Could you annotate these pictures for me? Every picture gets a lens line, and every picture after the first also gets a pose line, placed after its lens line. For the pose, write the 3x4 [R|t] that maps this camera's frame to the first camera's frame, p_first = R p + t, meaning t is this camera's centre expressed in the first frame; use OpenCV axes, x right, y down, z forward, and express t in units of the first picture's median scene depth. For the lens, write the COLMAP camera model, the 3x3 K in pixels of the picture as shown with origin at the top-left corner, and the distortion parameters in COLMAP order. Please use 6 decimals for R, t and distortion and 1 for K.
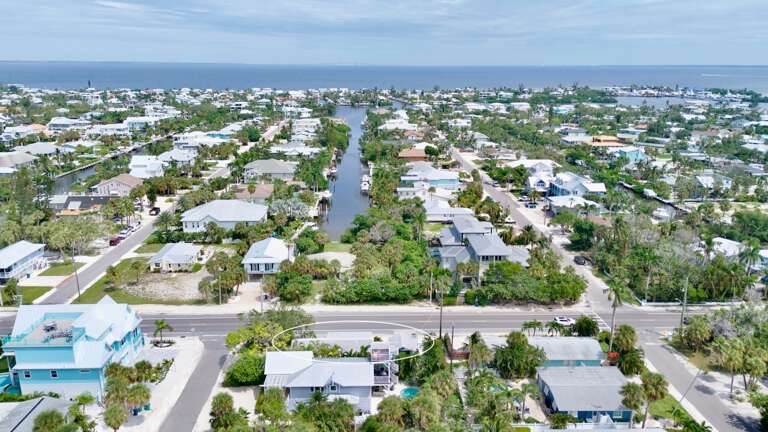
lens RADIAL K [[566.0, 0, 383.9], [0, 566.0, 216.2], [0, 0, 1]] dist [0.045697, -0.002837]
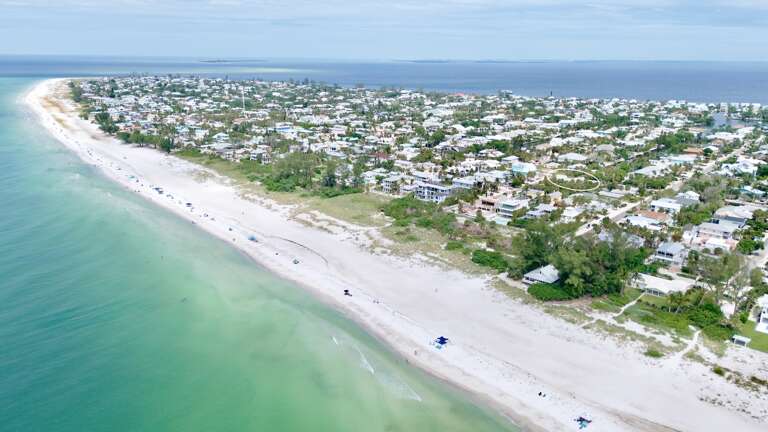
lens RADIAL K [[566.0, 0, 383.6], [0, 566.0, 216.2], [0, 0, 1]] dist [0.045697, -0.002837]
pose [[0.728235, 0.187773, -0.659102, 0.444568], [-0.185413, 0.979848, 0.074291, 0.112671], [0.659770, 0.068105, 0.748375, -0.810953]]
